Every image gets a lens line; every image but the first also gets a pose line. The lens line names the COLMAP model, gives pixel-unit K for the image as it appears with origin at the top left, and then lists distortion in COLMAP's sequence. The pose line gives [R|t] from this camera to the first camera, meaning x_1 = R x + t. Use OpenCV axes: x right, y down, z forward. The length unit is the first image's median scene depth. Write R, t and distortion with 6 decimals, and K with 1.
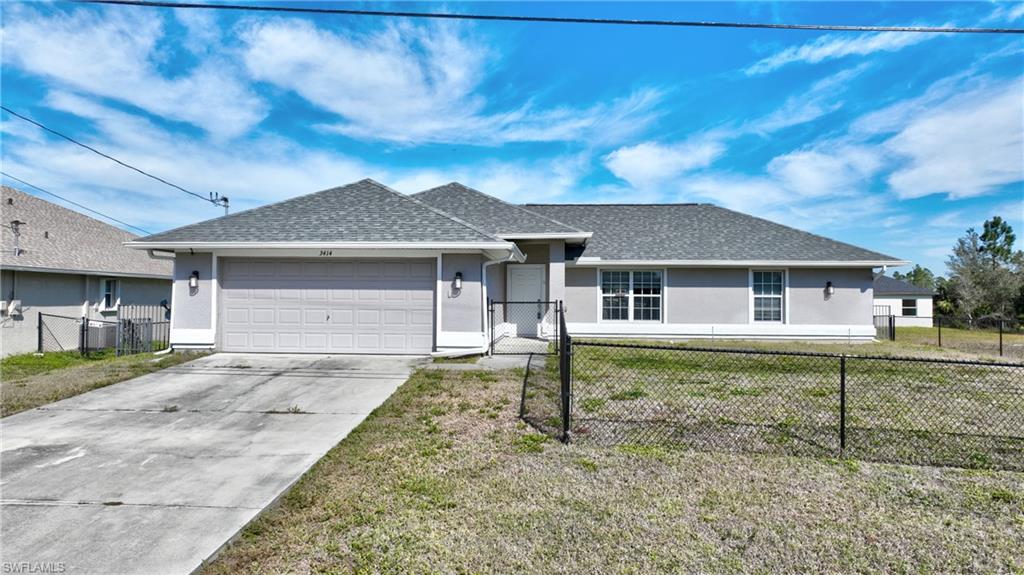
lens RADIAL K [[720.7, 0, 513.3], [0, 720.7, 286.8], [0, 0, 1]] dist [0.008045, 0.008567]
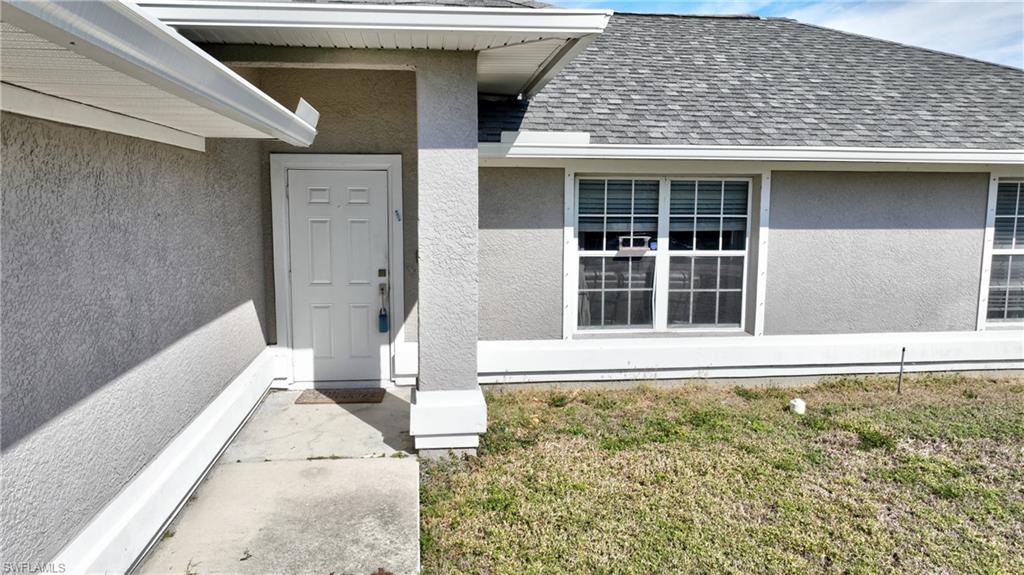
lens RADIAL K [[720.7, 0, 511.1], [0, 720.7, 286.5], [0, 0, 1]] dist [0.008045, 0.008567]
pose [[0.982144, -0.023193, 0.186694, 0.031815], [-0.000459, 0.992073, 0.125663, -0.014864], [-0.188129, -0.123505, 0.974348, 0.687134]]
